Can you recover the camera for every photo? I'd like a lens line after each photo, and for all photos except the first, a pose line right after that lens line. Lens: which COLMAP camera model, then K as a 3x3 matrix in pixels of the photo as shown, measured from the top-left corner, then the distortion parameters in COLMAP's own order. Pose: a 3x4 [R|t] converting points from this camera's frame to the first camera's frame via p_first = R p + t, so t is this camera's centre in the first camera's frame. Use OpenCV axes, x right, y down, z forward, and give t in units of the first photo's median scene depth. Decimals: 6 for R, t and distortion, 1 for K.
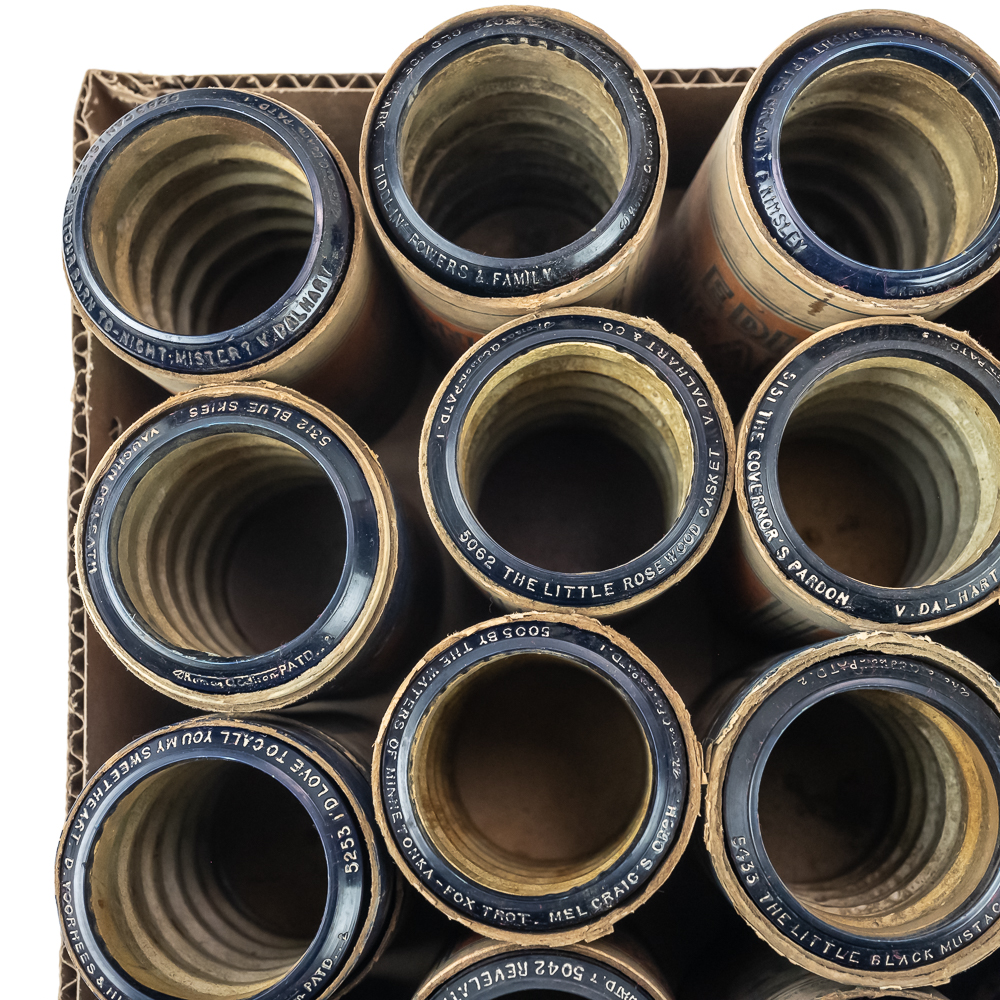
lens RADIAL K [[1883.1, 0, 500.0], [0, 1883.1, 500.0], [0, 0, 1]] dist [0.000910, 0.229831]
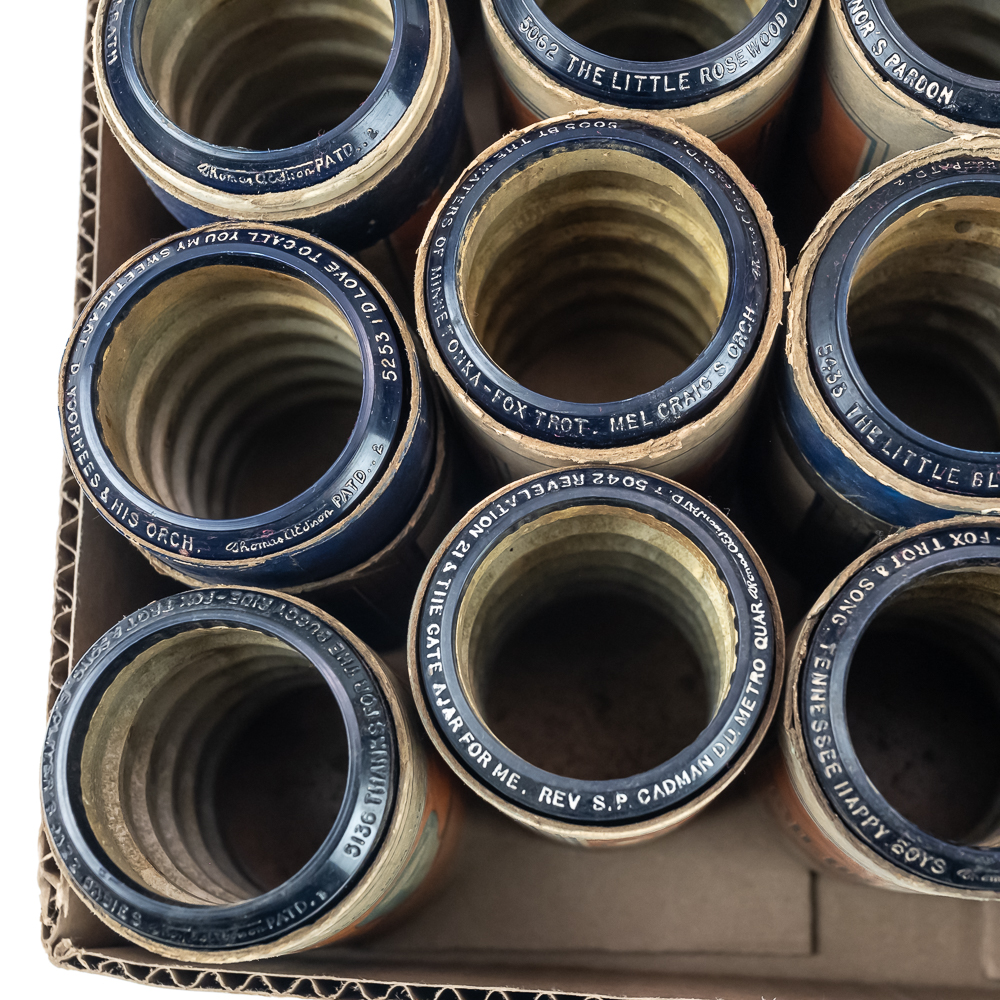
lens RADIAL K [[2167.1, 0, 500.0], [0, 2167.1, 500.0], [0, 0, 1]] dist [0.004262, 0.297122]
pose [[0.999461, 0.025158, -0.021109, -0.003181], [-0.026672, 0.996839, -0.074835, 0.324252], [0.019159, 0.075358, 0.996972, -0.018897]]
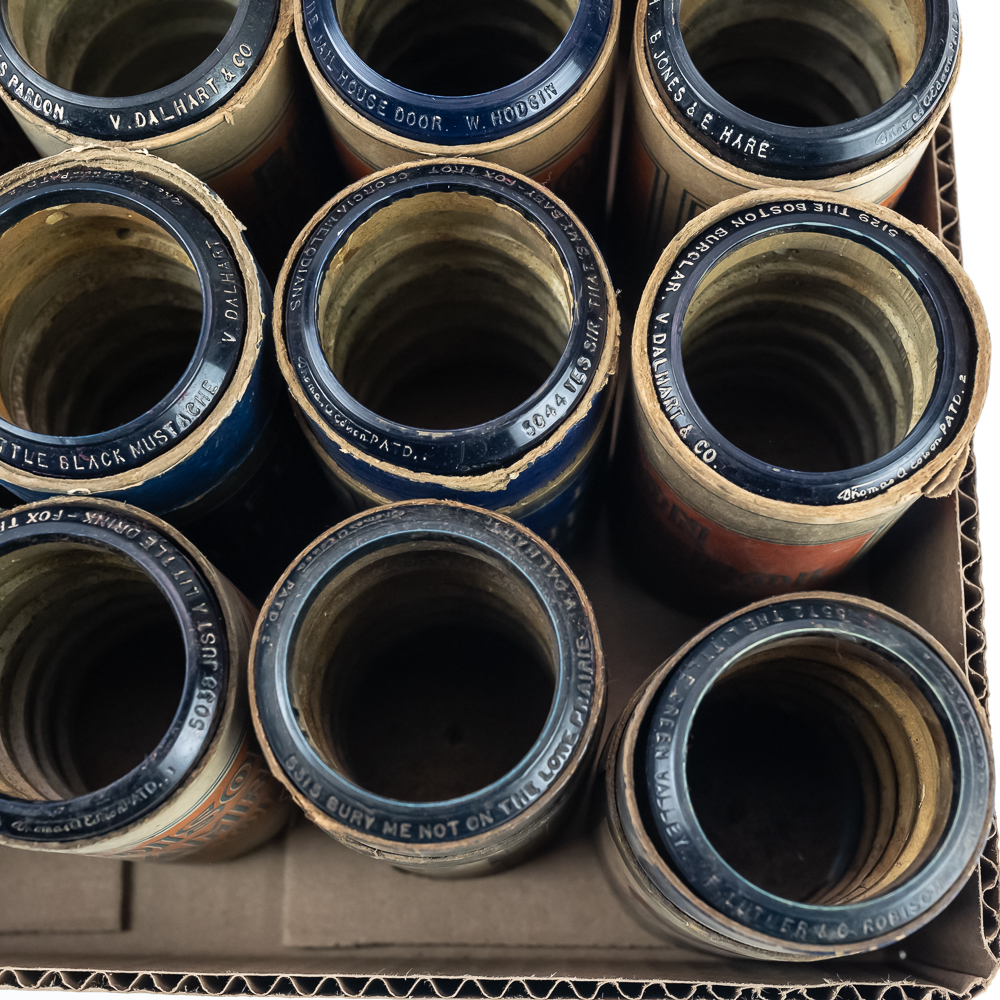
lens RADIAL K [[2188.8, 0, 532.8], [0, 2188.8, 472.4], [0, 0, 1]] dist [0.010652, 0.306498]
pose [[0.999825, -0.002361, -0.018542, 0.442979], [0.000289, 0.993826, -0.110946, 0.359726], [0.018690, 0.110921, 0.993653, -0.098320]]
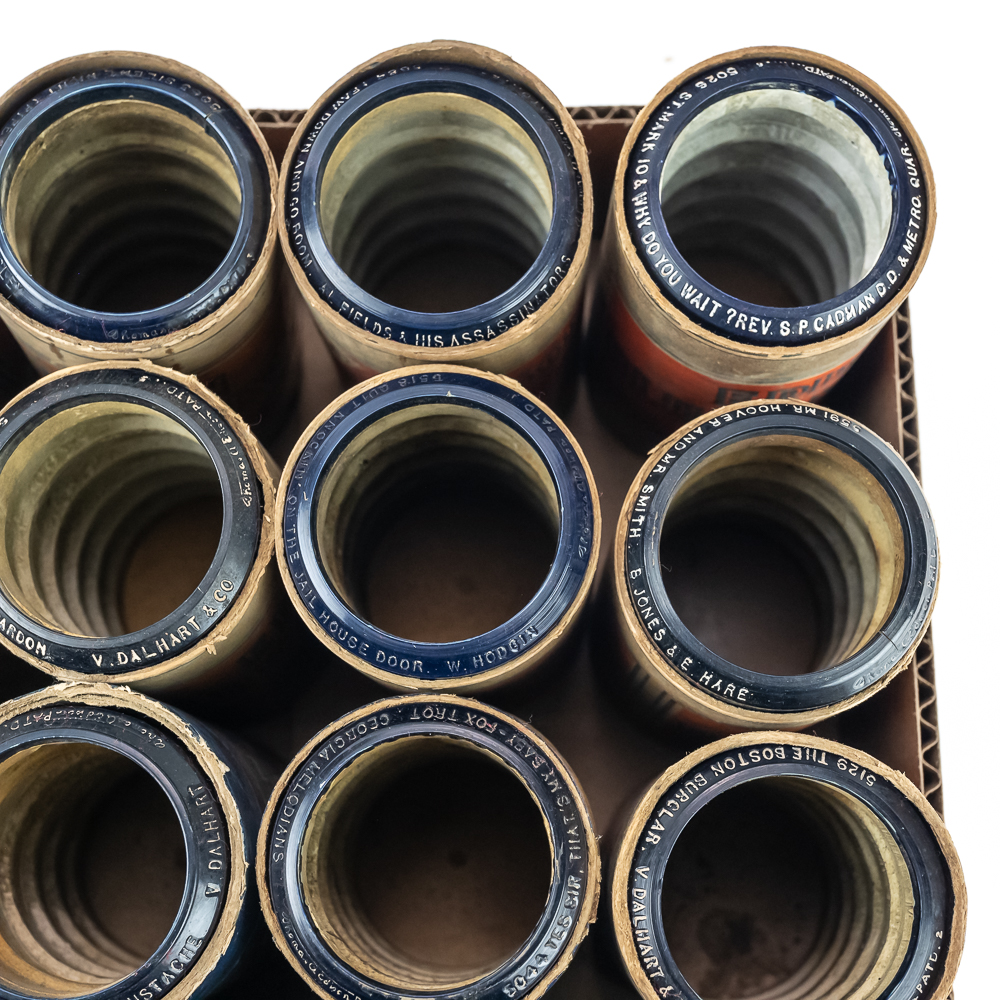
lens RADIAL K [[2115.8, 0, 548.9], [0, 2115.8, 477.2], [0, 0, 1]] dist [0.016401, 0.230935]
pose [[0.999959, -0.004708, -0.007686, 0.449450], [0.004314, 0.998712, -0.050545, 0.020331], [0.007914, 0.050510, 0.998692, -0.096434]]
